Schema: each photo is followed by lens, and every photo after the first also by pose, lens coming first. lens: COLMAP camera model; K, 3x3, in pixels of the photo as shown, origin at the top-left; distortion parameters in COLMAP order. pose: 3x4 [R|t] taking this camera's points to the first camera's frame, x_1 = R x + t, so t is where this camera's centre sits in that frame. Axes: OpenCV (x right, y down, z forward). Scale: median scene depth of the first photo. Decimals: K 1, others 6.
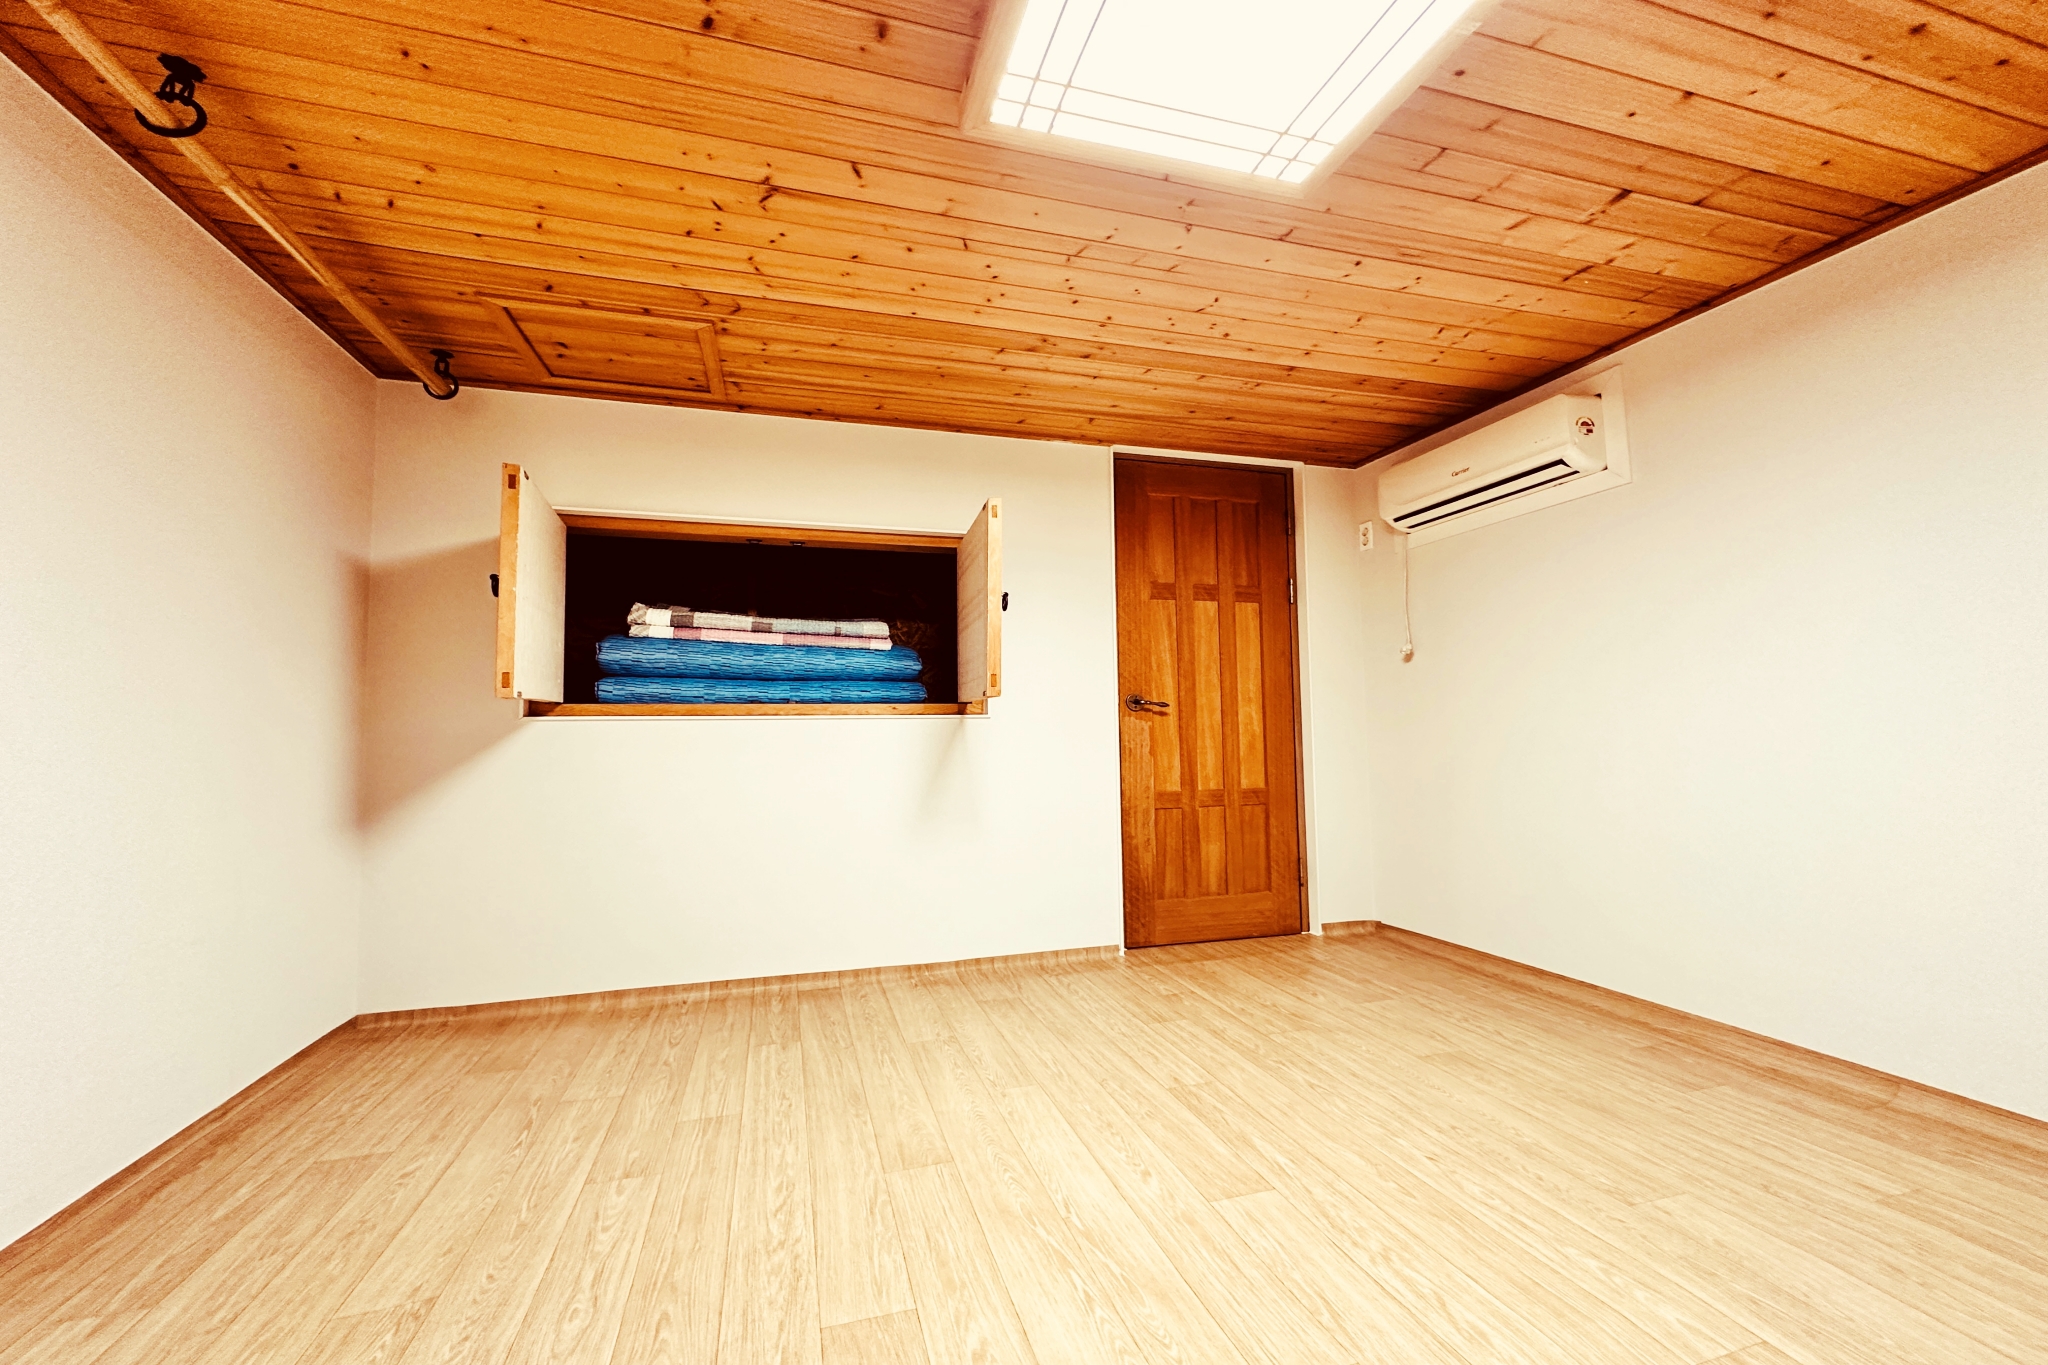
lens RADIAL K [[801.7, 0, 1020.4], [0, 801.7, 673.5], [0, 0, 1]] dist [-0.003159, 0.000564]
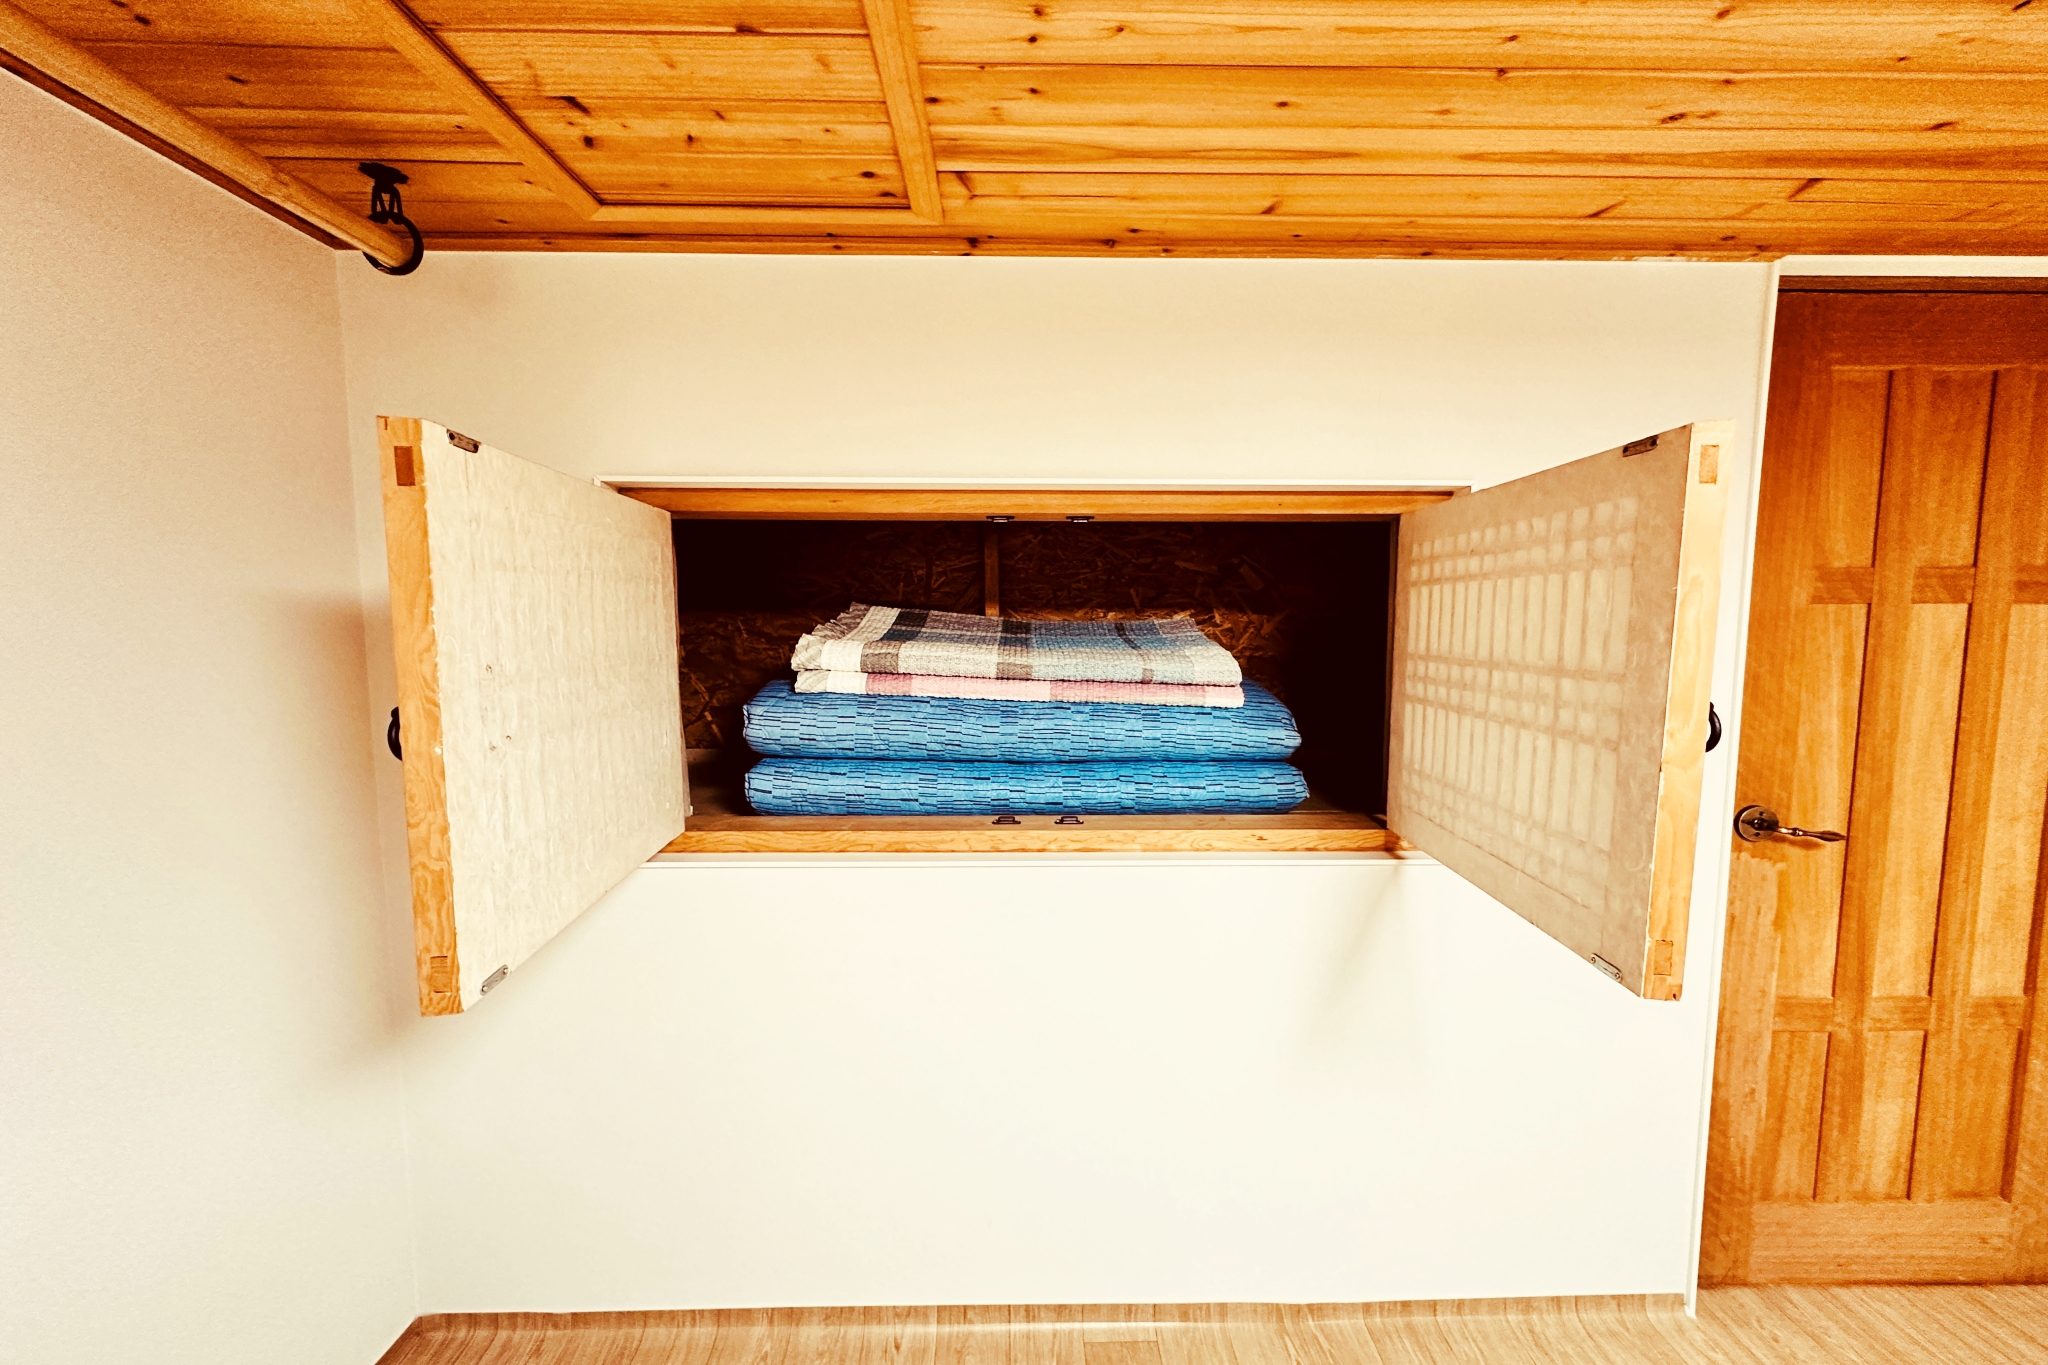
lens RADIAL K [[801.7, 0, 1019.9], [0, 801.7, 692.0], [0, 0, 1]] dist [-0.003159, 0.000564]
pose [[0.963202, 0.034539, -0.266550, -0.175174], [0.006136, 0.988625, 0.150275, -0.130637], [0.268708, -0.146381, 0.952034, 0.484820]]
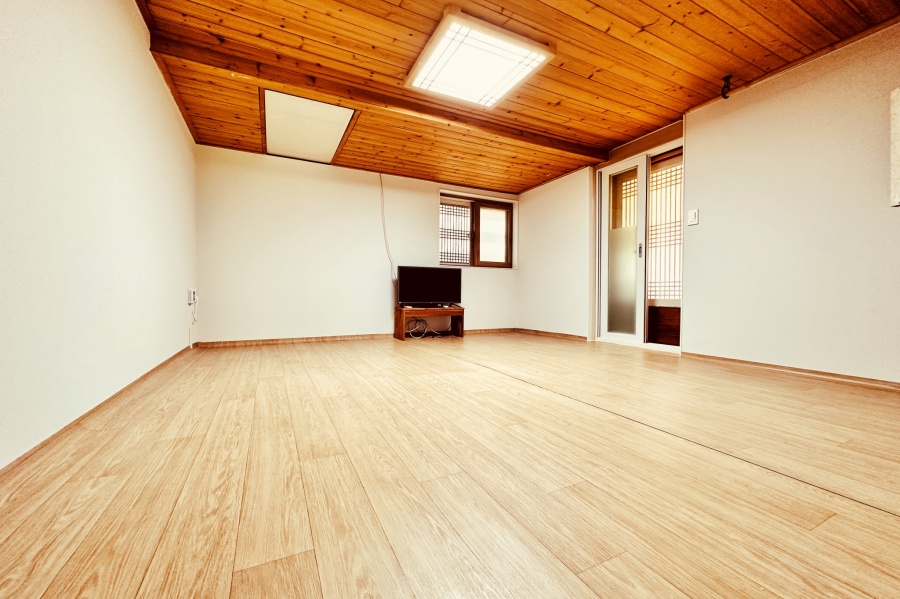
lens RADIAL K [[358.8, 0, 451.3], [0, 358.8, 296.9], [0, 0, 1]] dist [0.001212, 0.000073]
pose [[-0.982126, 0.009918, -0.187963, 0.361214], [0.020652, 0.998260, -0.055233, 0.226544], [0.187088, -0.058128, -0.980622, 1.298758]]
